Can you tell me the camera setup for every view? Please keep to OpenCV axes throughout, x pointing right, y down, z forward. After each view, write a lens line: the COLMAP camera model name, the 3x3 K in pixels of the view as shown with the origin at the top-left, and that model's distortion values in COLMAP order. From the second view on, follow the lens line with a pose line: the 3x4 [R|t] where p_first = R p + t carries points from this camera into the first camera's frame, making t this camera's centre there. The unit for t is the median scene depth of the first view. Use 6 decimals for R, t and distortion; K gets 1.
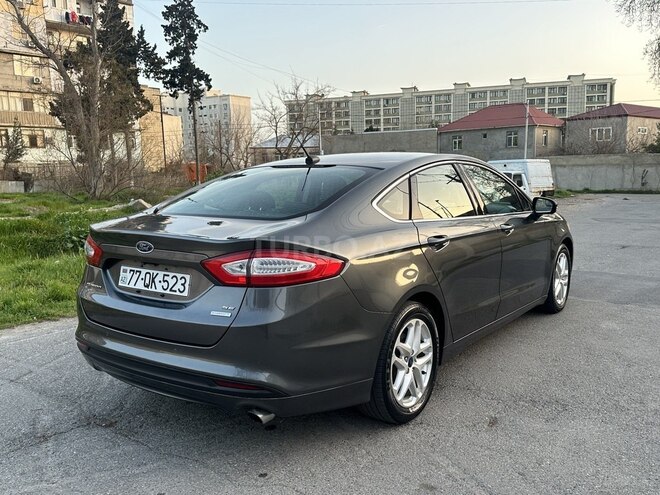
lens RADIAL K [[623.1, 0, 330.0], [0, 623.1, 247.5], [0, 0, 1]] dist [0.007442, 0.002021]
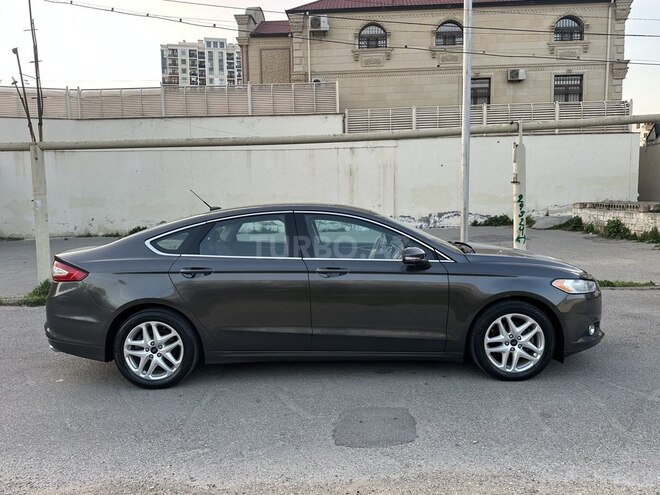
lens RADIAL K [[518.3, 0, 330.0], [0, 518.3, 247.5], [0, 0, 1]] dist [-0.006196, -0.006179]
pose [[0.575548, 0.068299, -0.814911, 1.554348], [-0.086303, 0.996014, 0.022524, -0.139954], [0.813201, 0.057366, 0.579149, 0.697391]]
